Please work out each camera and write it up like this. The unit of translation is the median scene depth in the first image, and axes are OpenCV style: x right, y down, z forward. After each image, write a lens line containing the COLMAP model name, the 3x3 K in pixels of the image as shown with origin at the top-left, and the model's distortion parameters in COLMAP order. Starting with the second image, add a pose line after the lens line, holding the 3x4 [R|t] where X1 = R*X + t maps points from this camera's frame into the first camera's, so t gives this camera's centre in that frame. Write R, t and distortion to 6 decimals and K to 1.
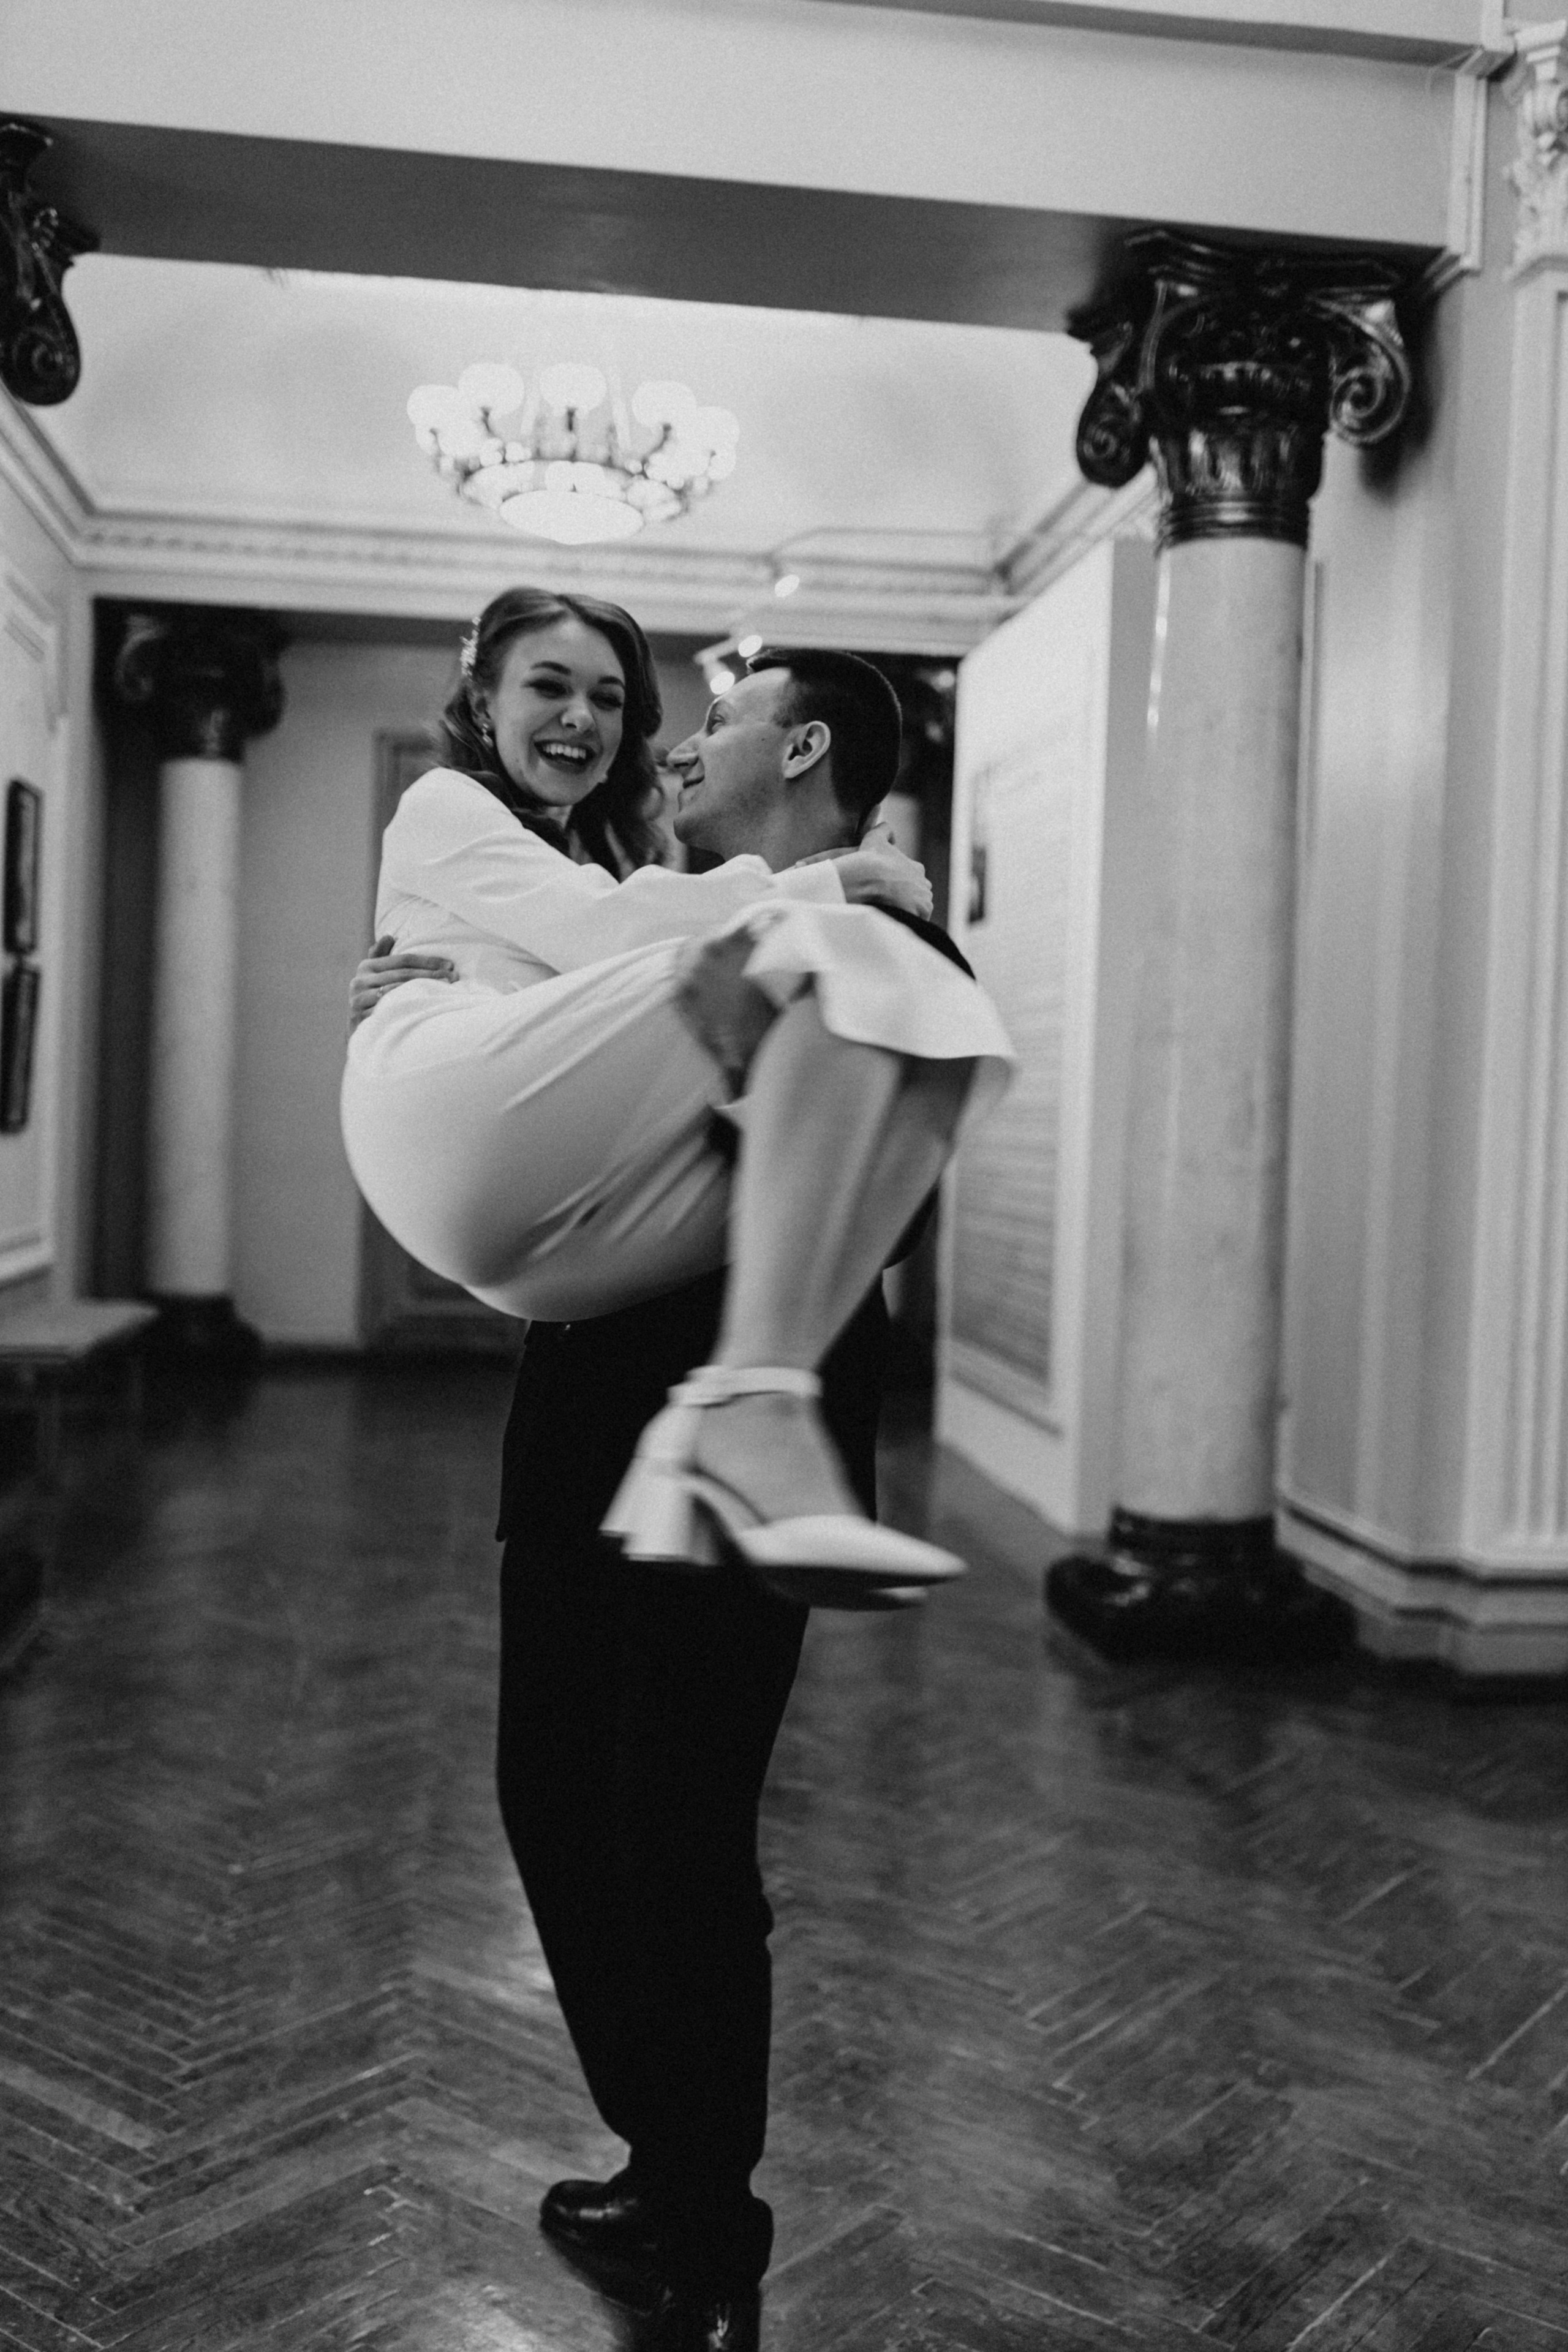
lens RADIAL K [[2269.9, 0, 802.2], [0, 2269.9, 1175.5], [0, 0, 1]] dist [0.005174, 0.000000]
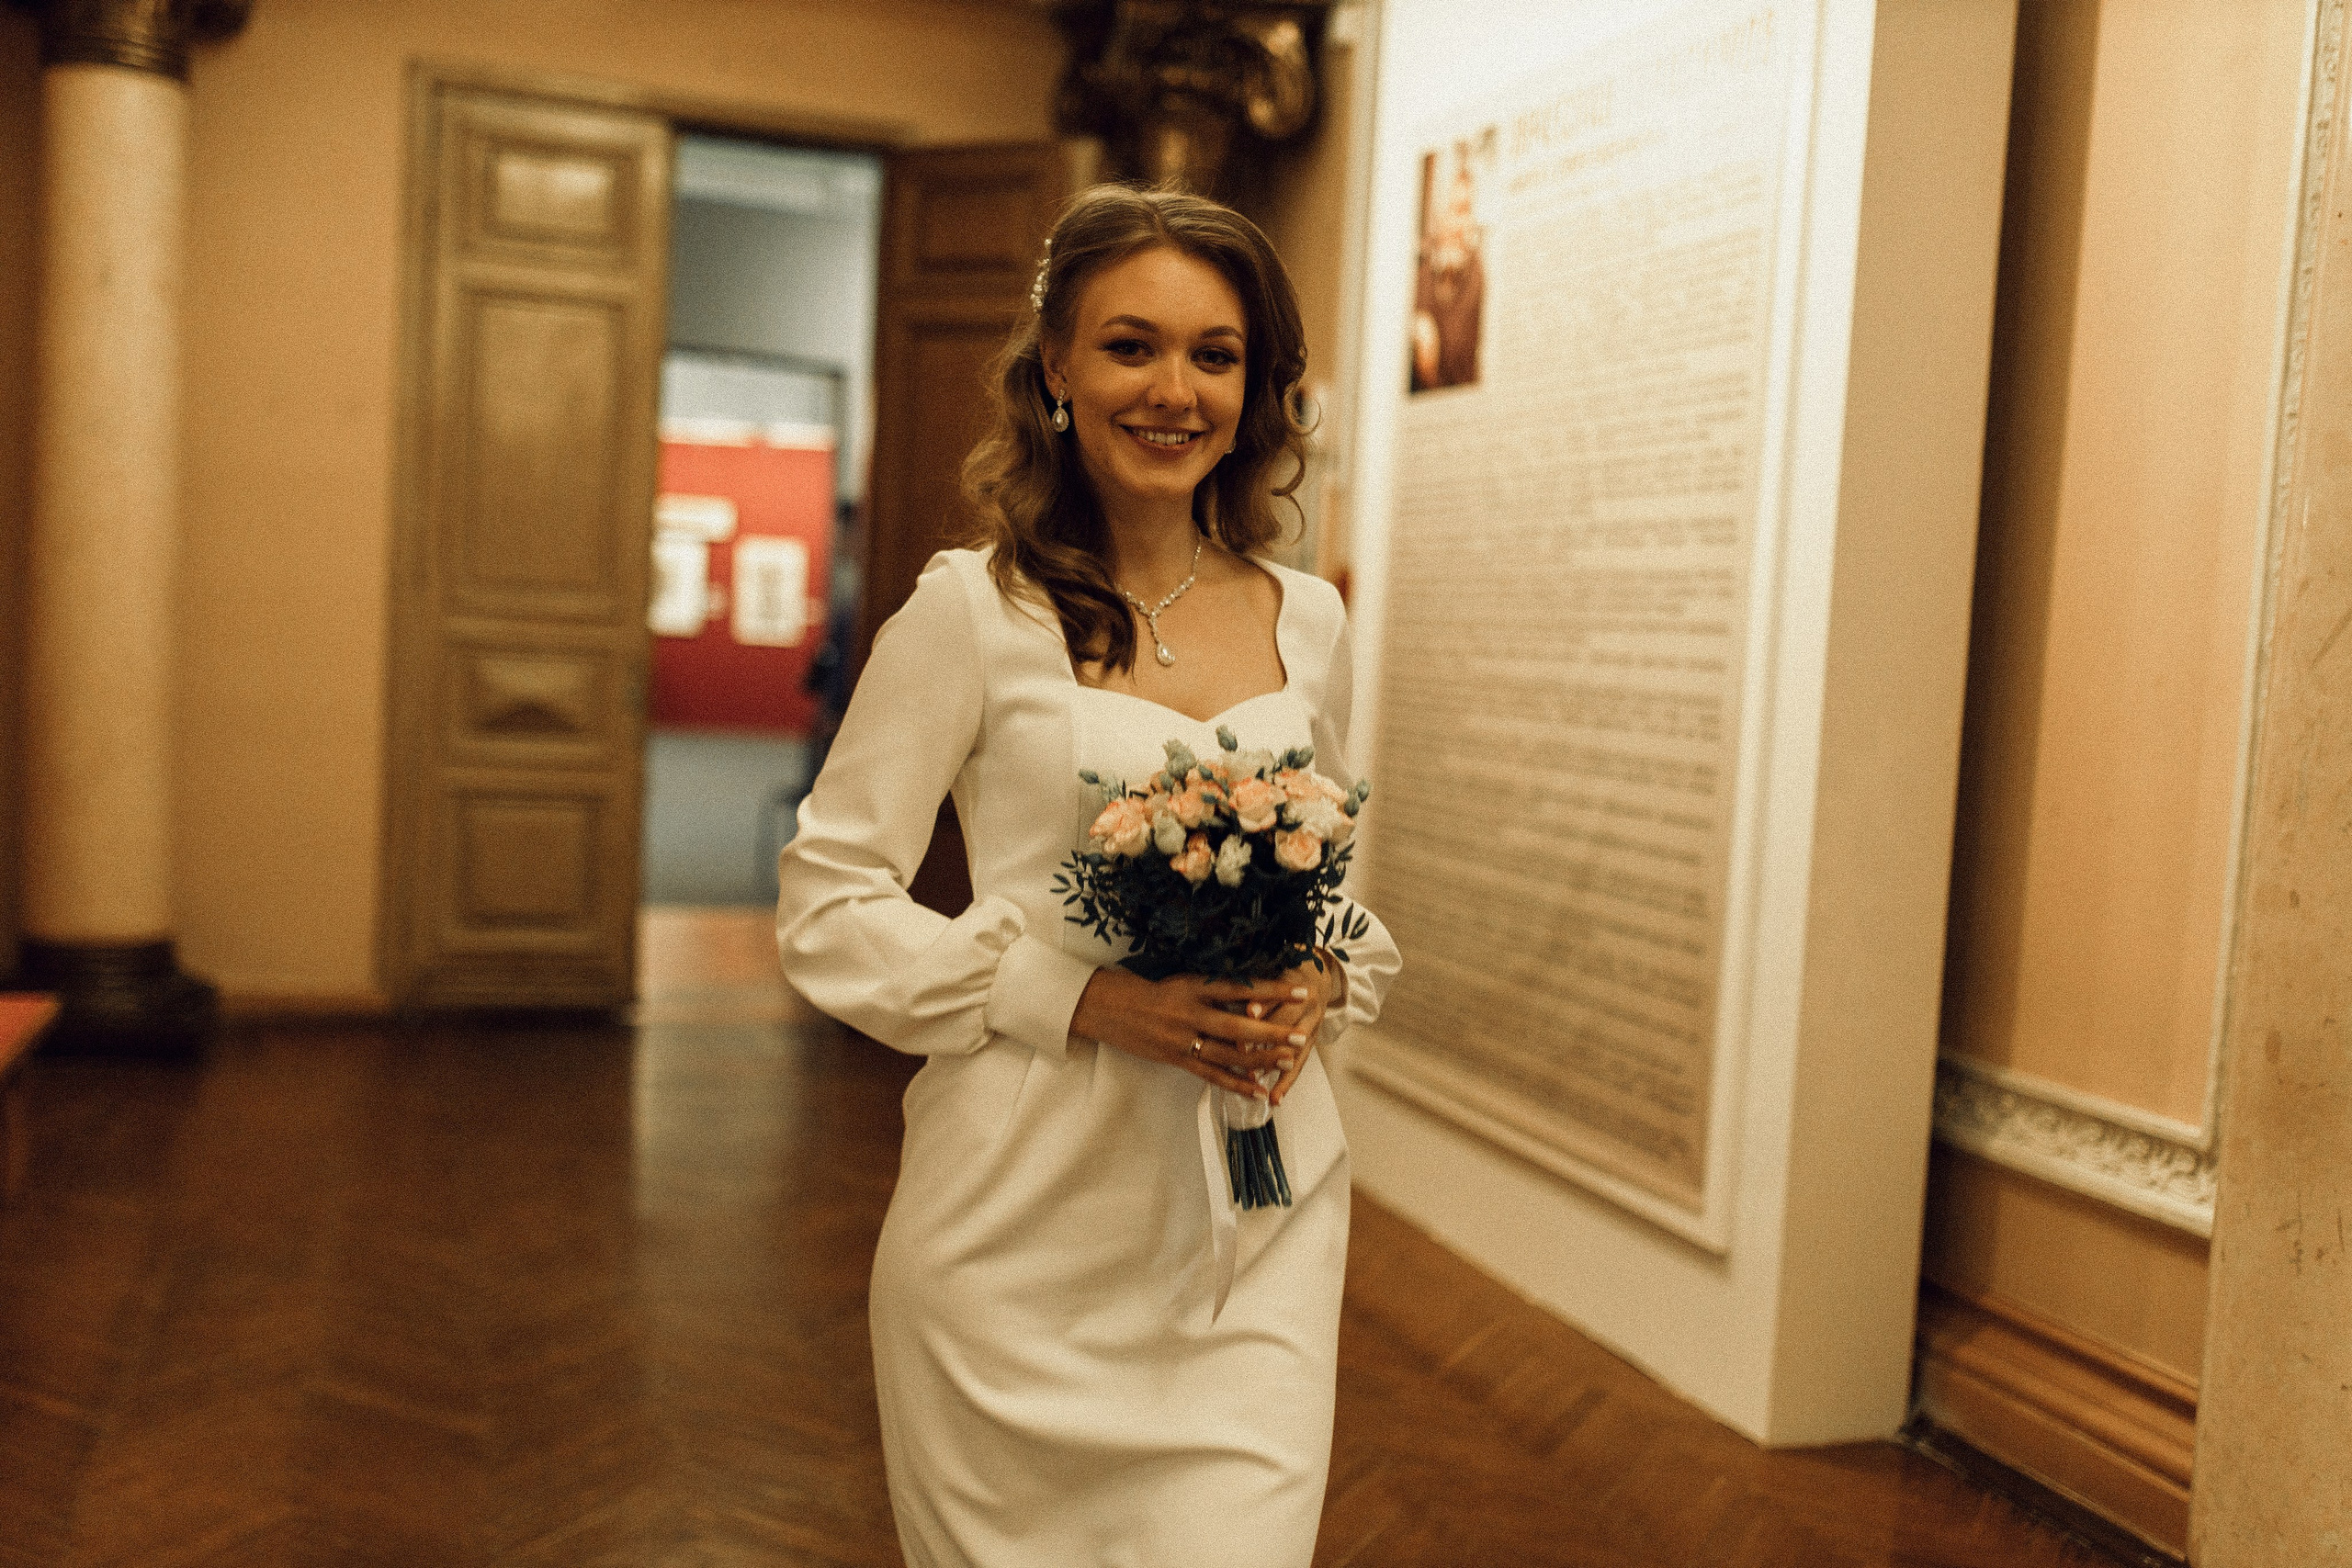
lens RADIAL K [[2269.6, 0, 1206.3], [0, 2269.6, 781.6], [0, 0, 1]] dist [0.005174, 0.000000]
pose [[0.980001, 0.007834, 0.198839, -0.173466], [-0.017752, 0.998682, 0.048147, -0.046450], [-0.198200, -0.050714, 0.978849, 0.590160]]
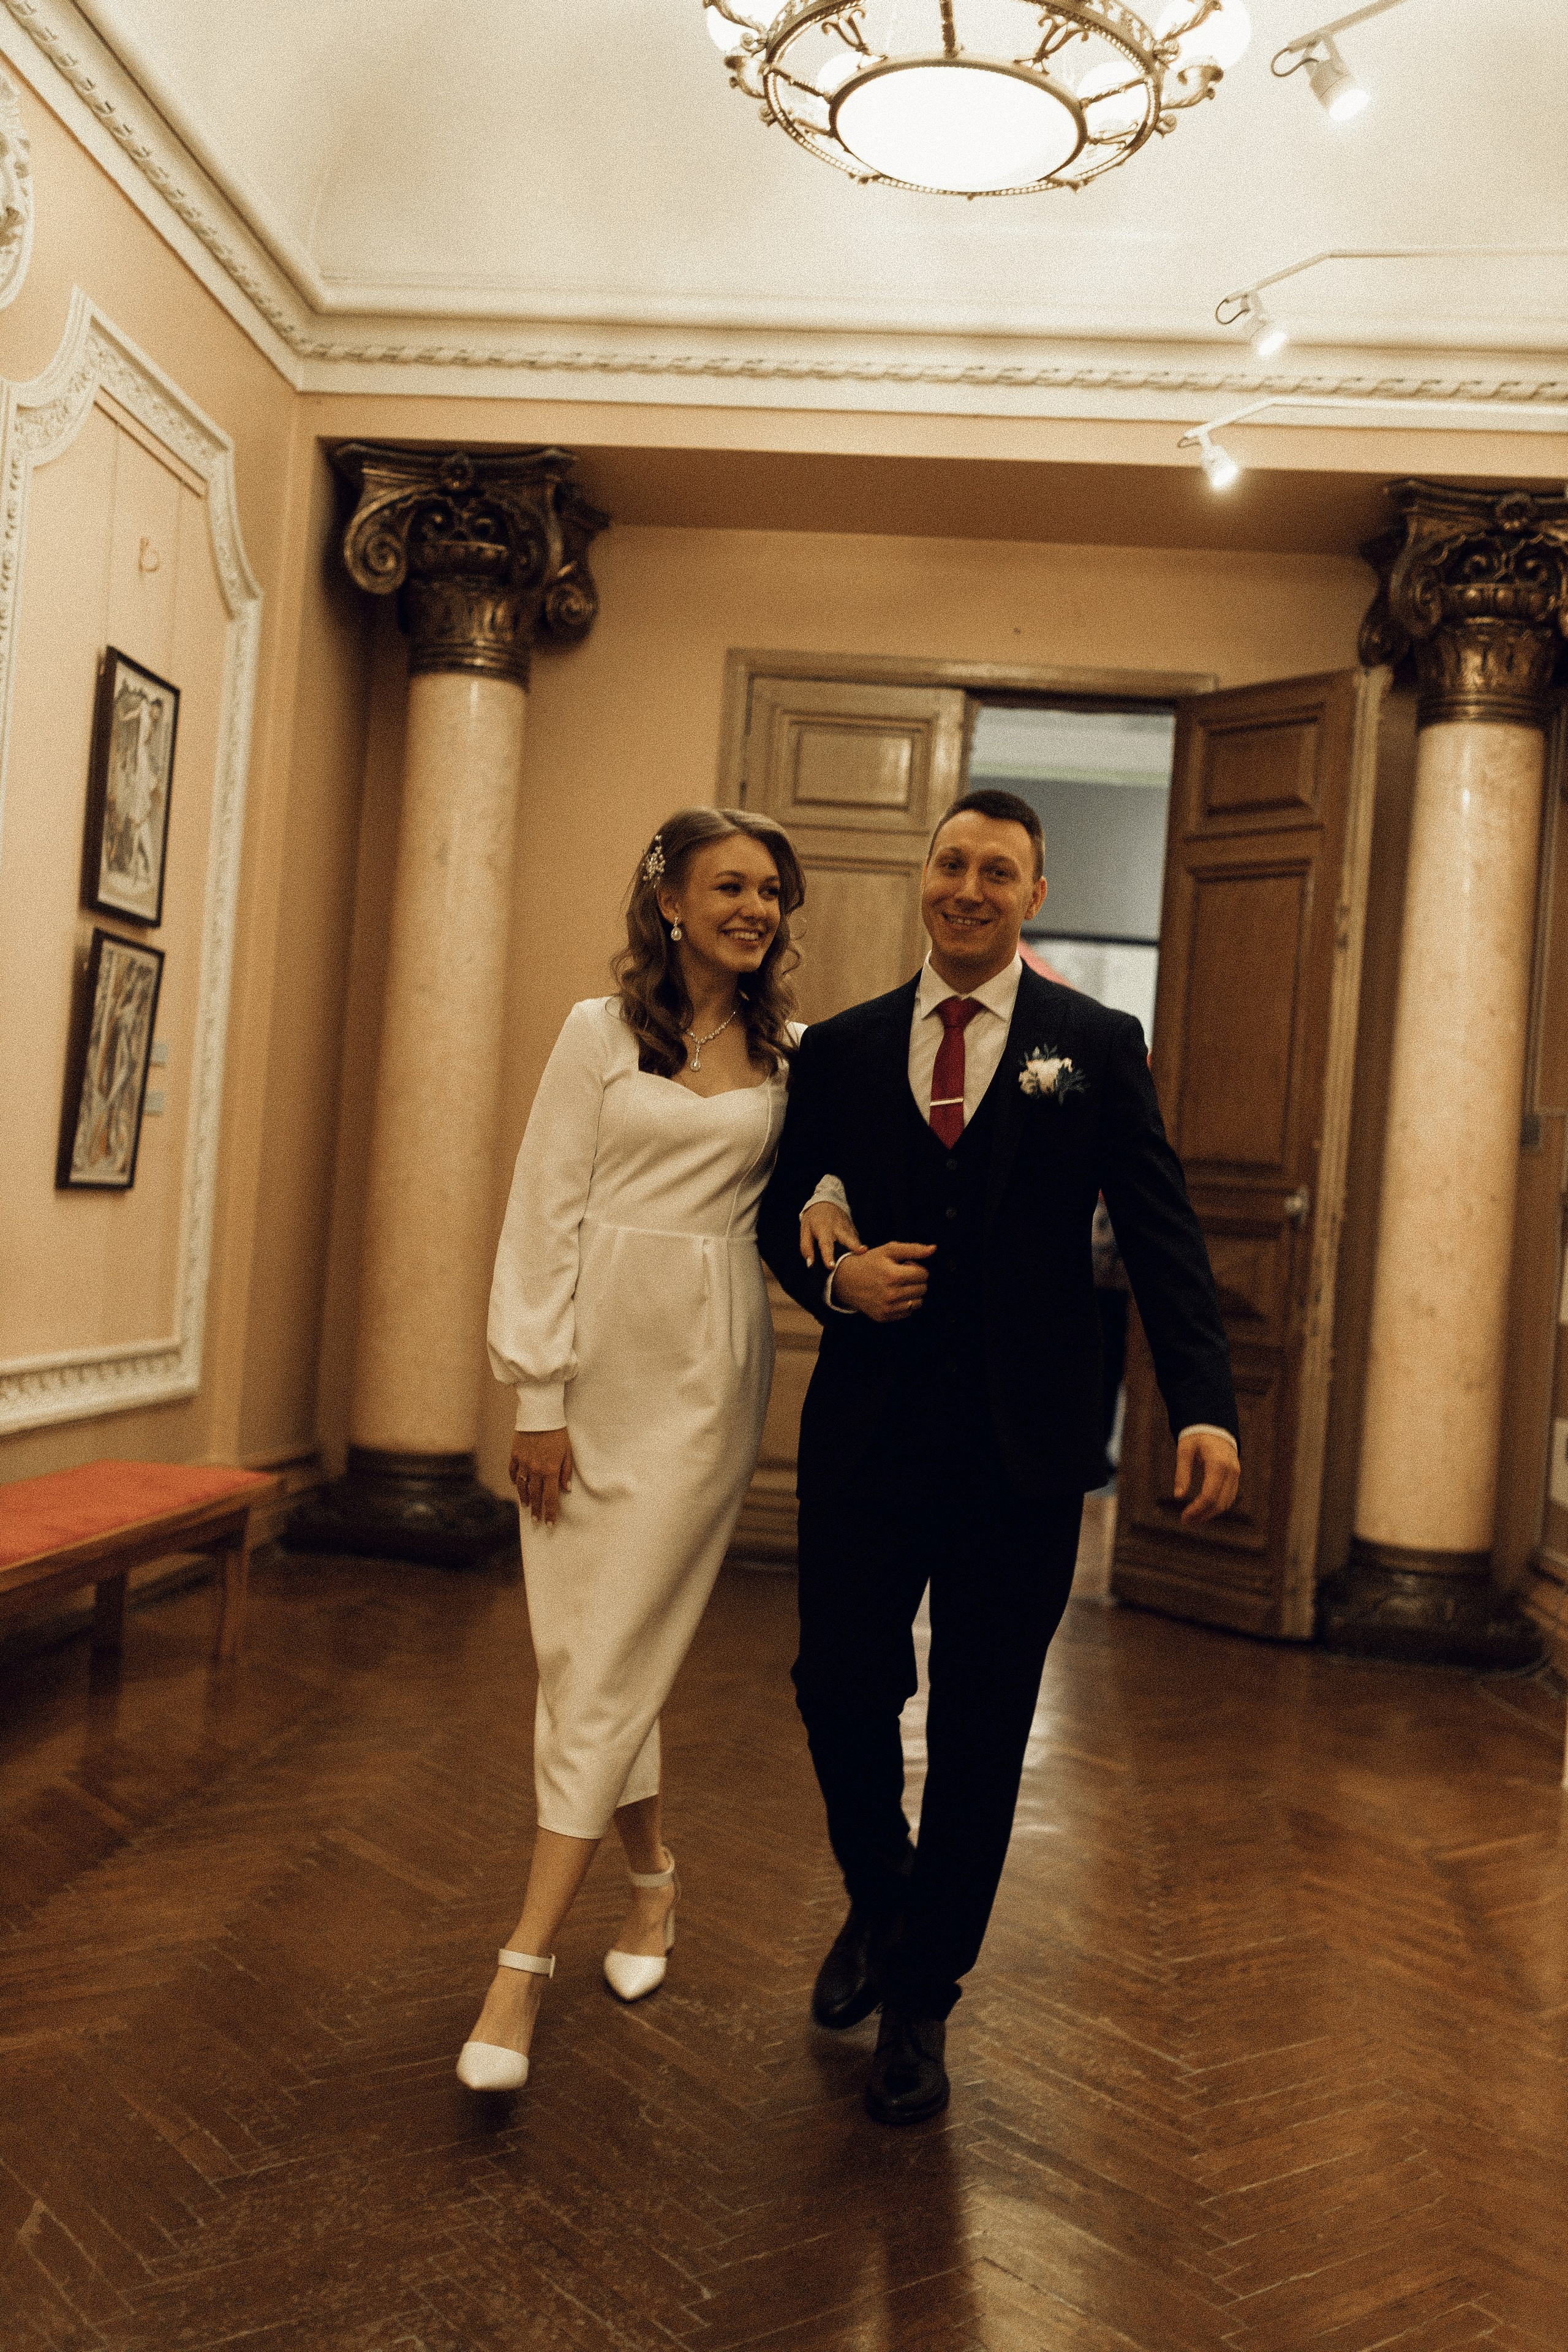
lens RADIAL K [[2269.9, 0, 780.7], [0, 2269.9, 1162.1], [0, 0, 1]] dist [0.005174, 0.000000]
pose [[0.971499, 0.030966, -0.235013, -0.004276], [-0.044604, 0.997601, -0.052937, -0.003884], [0.232810, 0.061911, 0.970550, 0.640752]]
